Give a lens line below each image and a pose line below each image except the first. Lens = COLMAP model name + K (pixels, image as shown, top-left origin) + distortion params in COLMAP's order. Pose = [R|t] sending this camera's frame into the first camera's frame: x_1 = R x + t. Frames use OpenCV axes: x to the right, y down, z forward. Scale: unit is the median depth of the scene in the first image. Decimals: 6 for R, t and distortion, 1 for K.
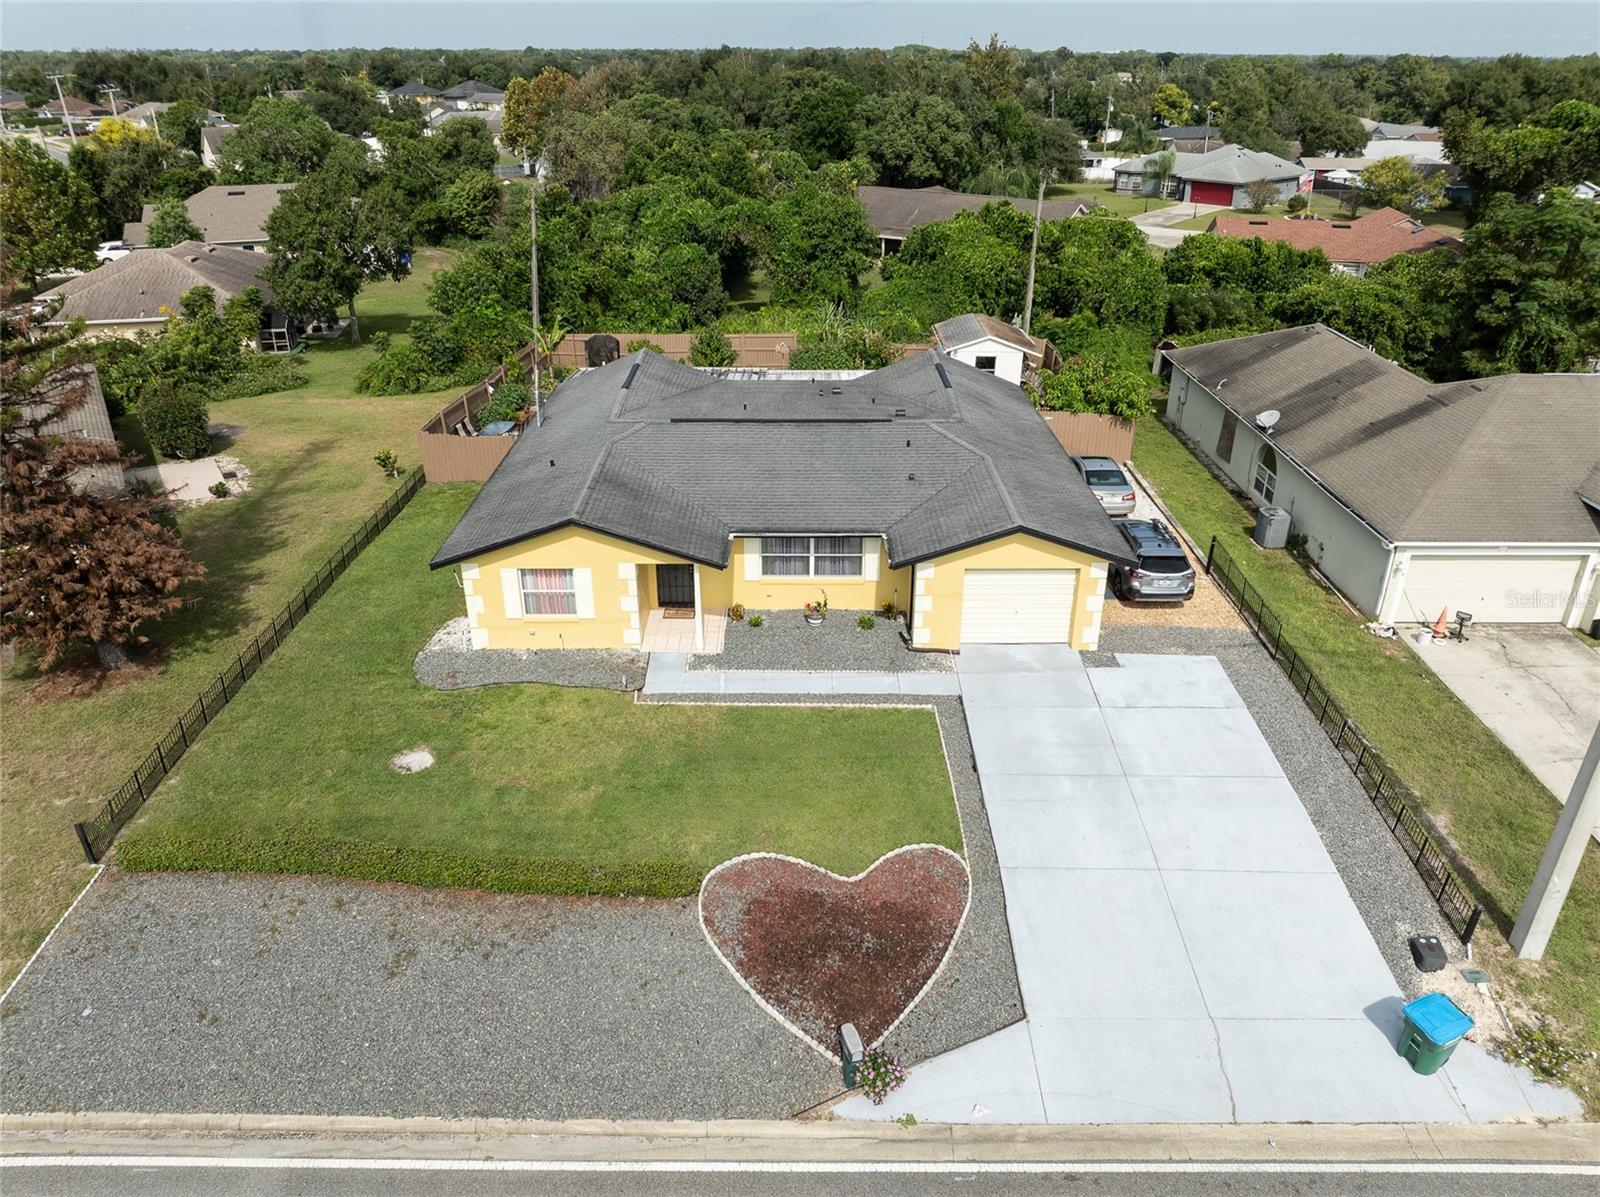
lens RADIAL K [[1119.8, 0, 796.9], [0, 1119.8, 607.8], [0, 0, 1]] dist [-0.045402, 0.011253]
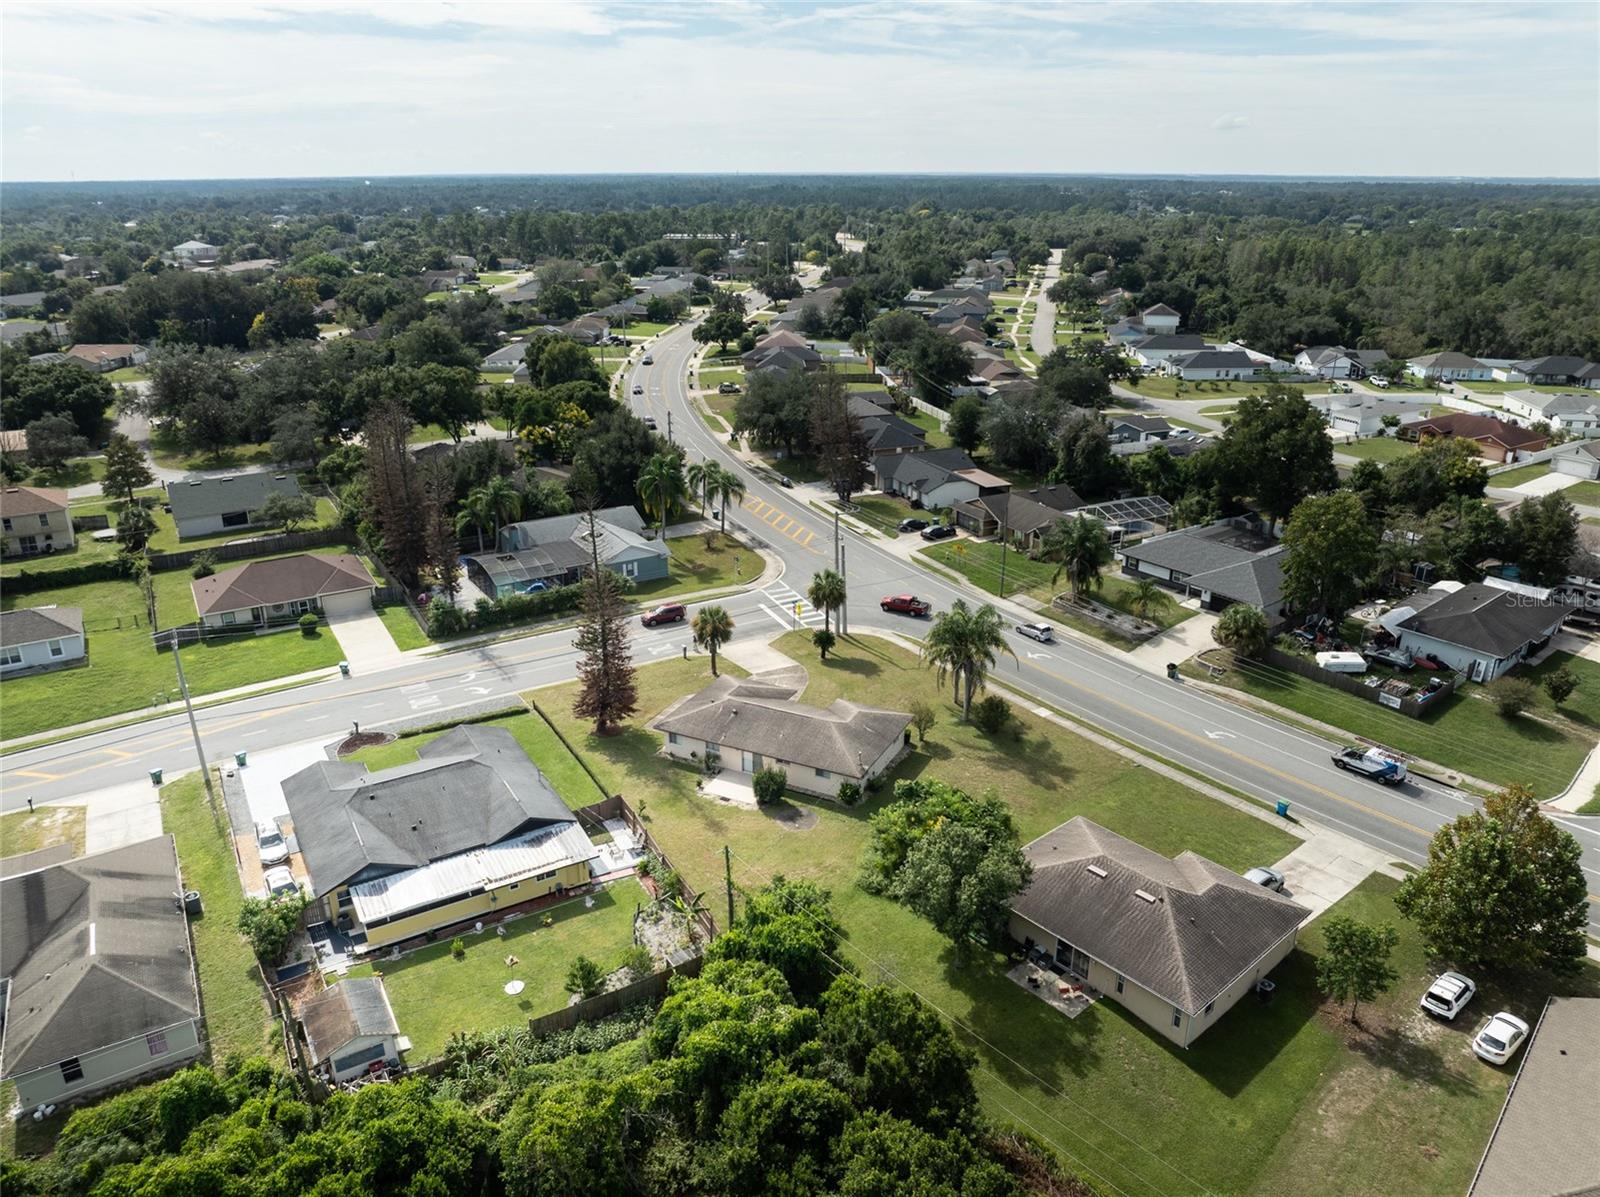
lens RADIAL K [[1131.0, 0, 796.9], [0, 1131.0, 594.2], [0, 0, 1]] dist [-0.053803, 0.029717]
pose [[-0.855857, 0.187994, -0.481837, 0.443292], [-0.227173, 0.700297, 0.676740, -2.560312], [0.464652, 0.688653, -0.556647, 2.725146]]
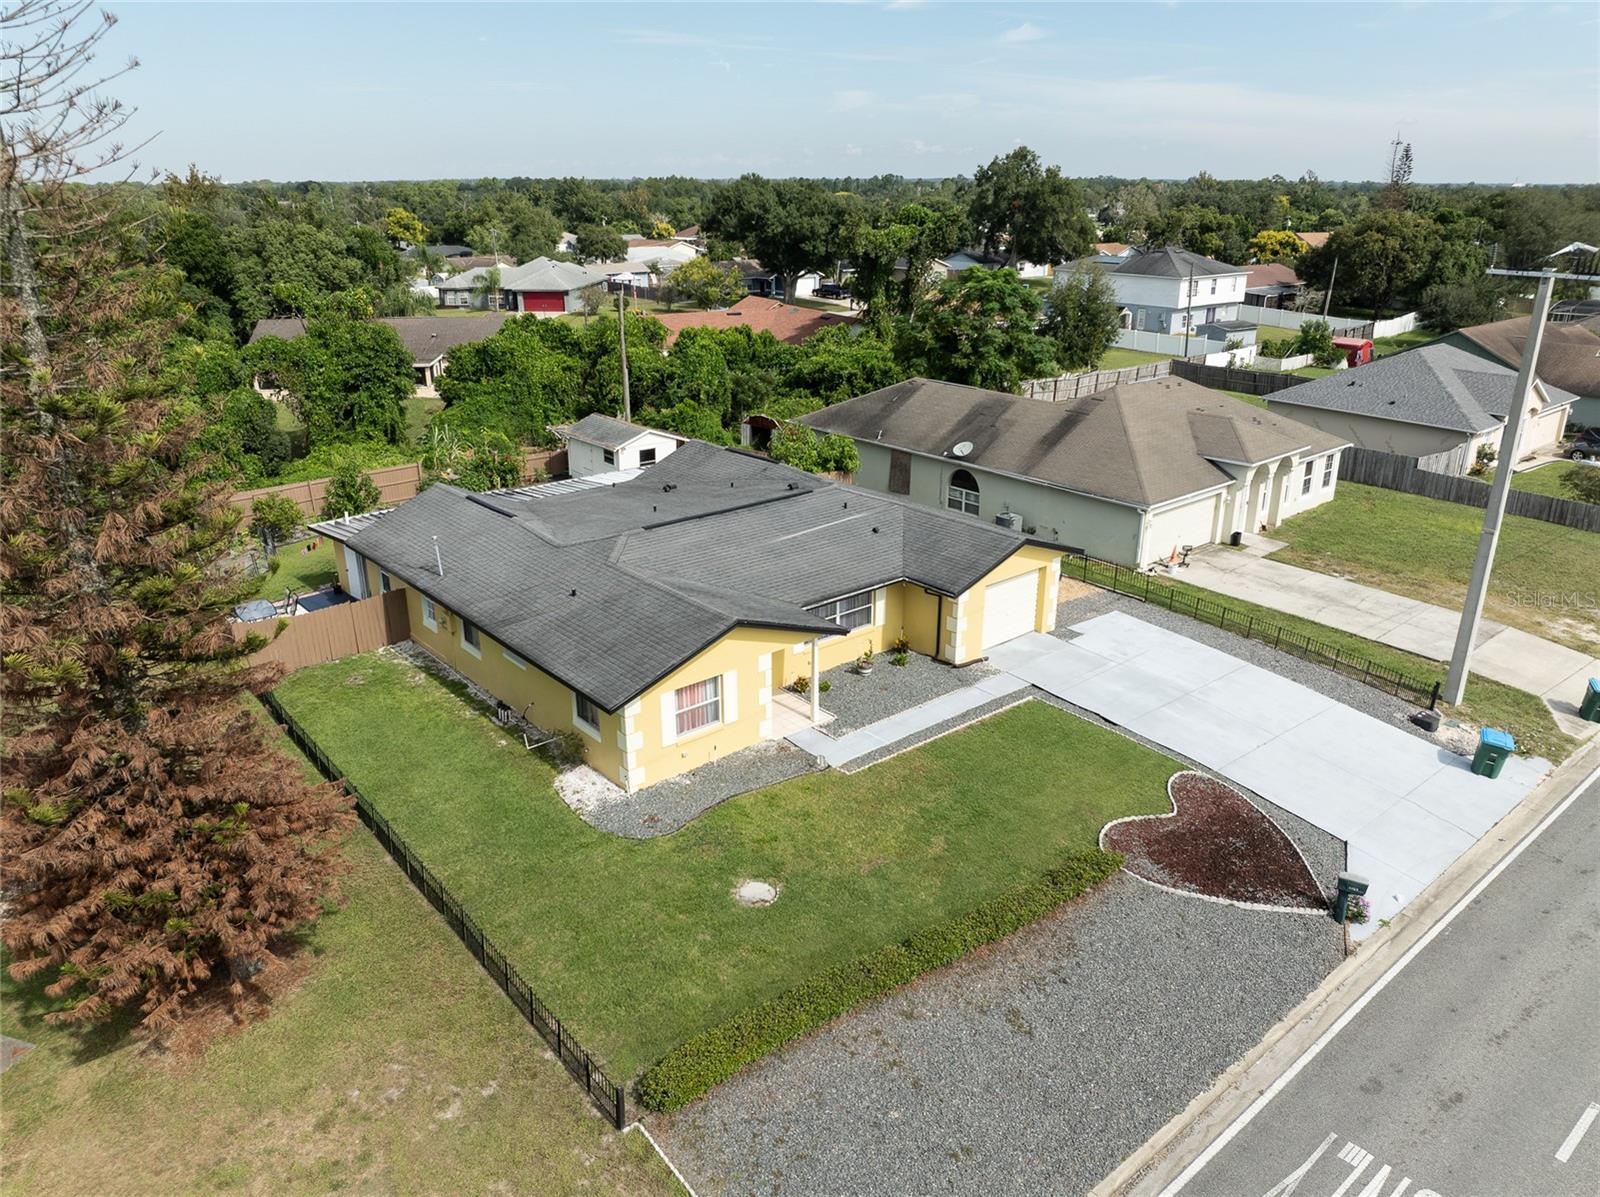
lens RADIAL K [[1131.0, 0, 796.9], [0, 1131.0, 594.2], [0, 0, 1]] dist [-0.053803, 0.029717]
pose [[0.762085, -0.224438, 0.607333, -0.672022], [0.290724, 0.956741, -0.011241, -0.065715], [-0.578538, 0.185133, 0.794368, 0.147709]]
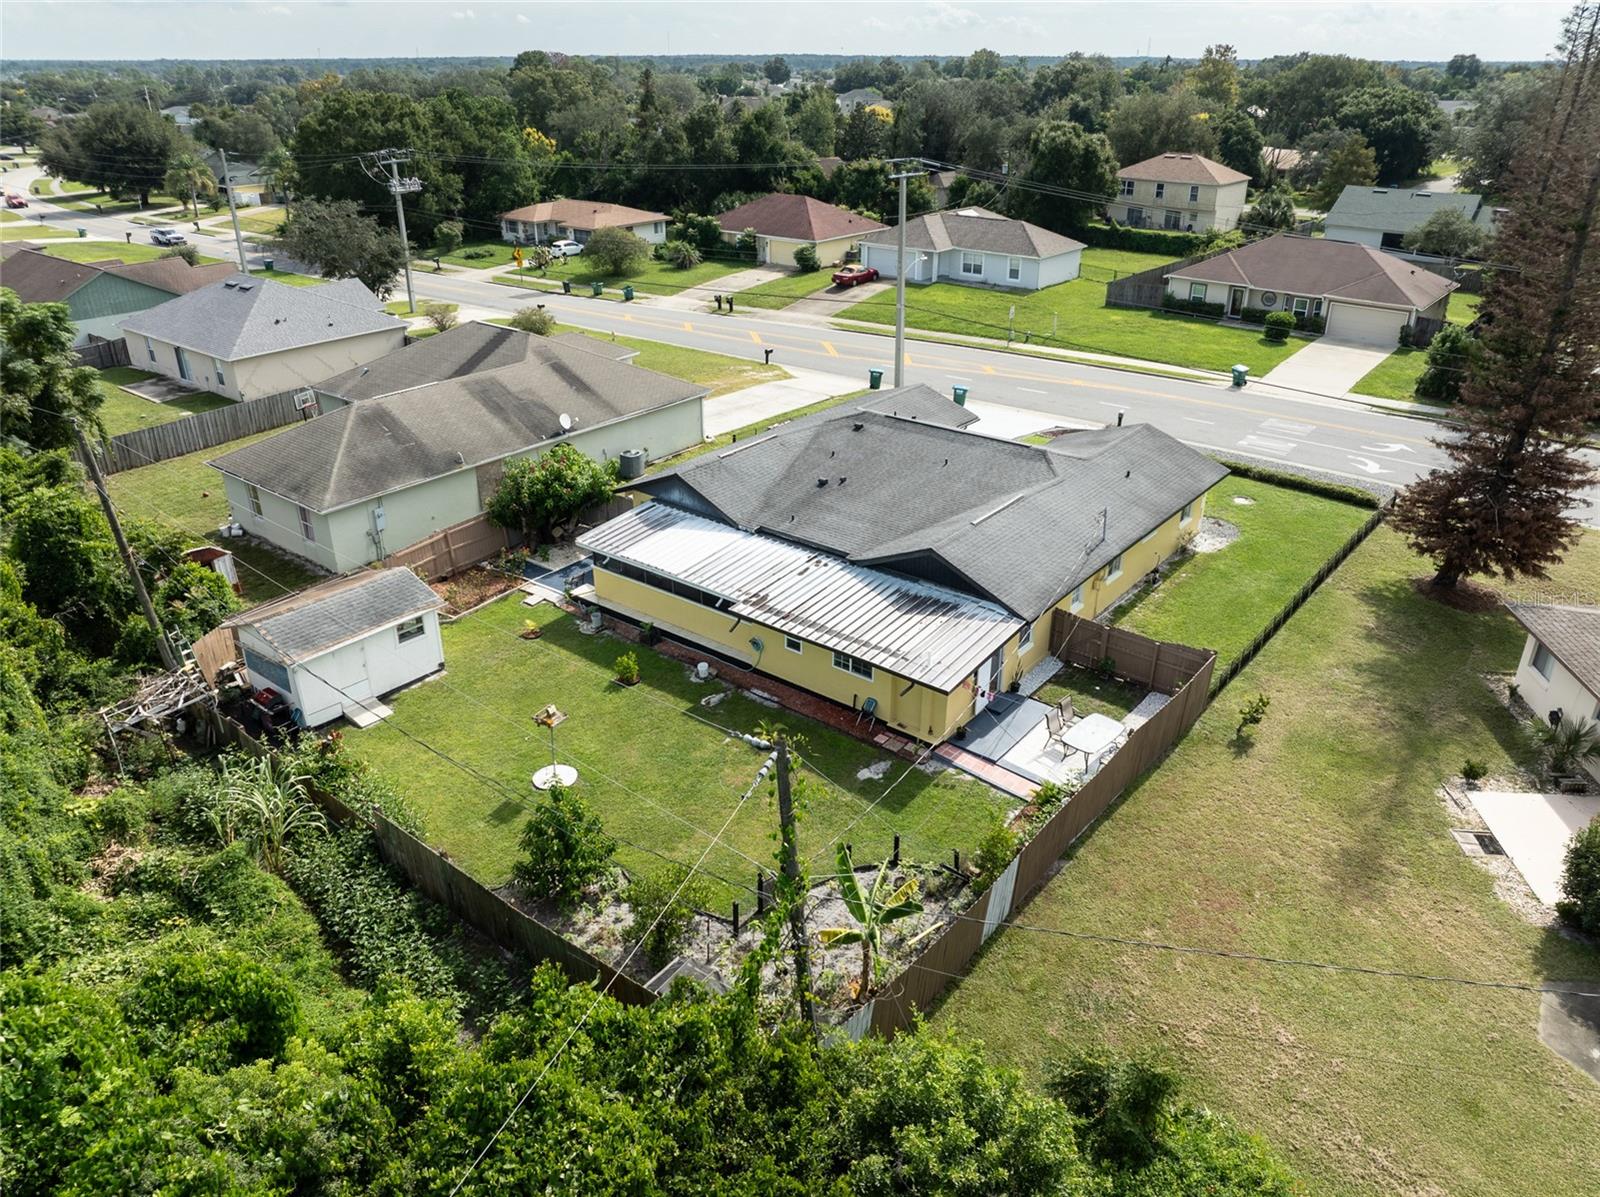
lens RADIAL K [[1131.0, 0, 796.9], [0, 1131.0, 594.2], [0, 0, 1]] dist [-0.053803, 0.029717]
pose [[-0.779025, -0.267499, 0.567067, -0.724708], [0.283940, 0.655853, 0.699453, -1.115235], [-0.559015, 0.705904, -0.434972, 1.955604]]
